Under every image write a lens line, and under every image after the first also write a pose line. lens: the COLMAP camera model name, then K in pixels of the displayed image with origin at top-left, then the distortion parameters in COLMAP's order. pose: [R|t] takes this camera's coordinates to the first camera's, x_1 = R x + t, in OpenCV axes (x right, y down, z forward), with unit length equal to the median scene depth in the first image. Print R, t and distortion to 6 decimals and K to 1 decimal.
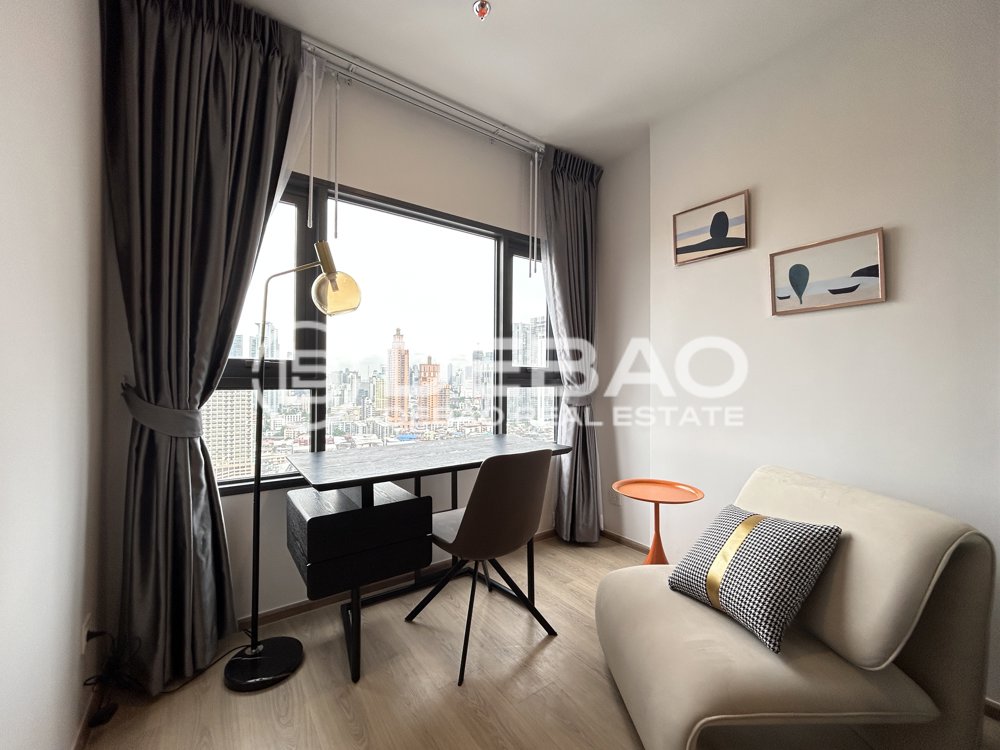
lens RADIAL K [[404.4, 0, 500.0], [0, 404.4, 375.0], [0, 0, 1]] dist [-0.001620, 0.000204]
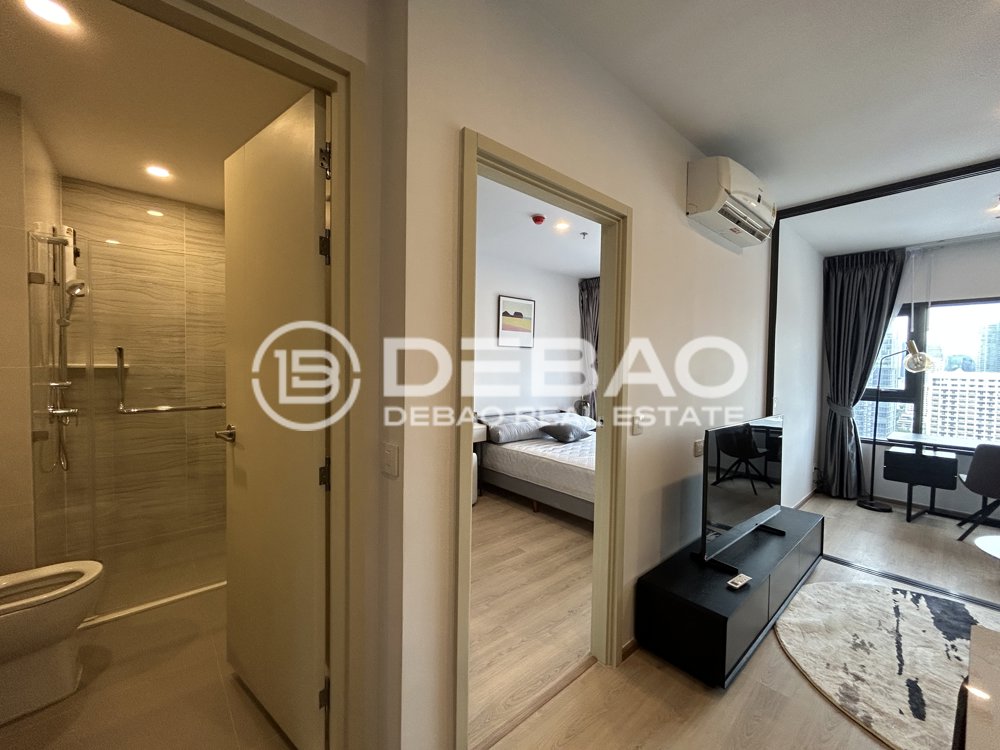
lens RADIAL K [[404.4, 0, 500.0], [0, 404.4, 375.0], [0, 0, 1]] dist [-0.001620, 0.000204]
pose [[0.168244, 0.037357, -0.985037, 1.486324], [-0.002393, 0.999294, 0.037489, -0.223065], [0.985742, -0.003950, 0.168215, -1.748663]]
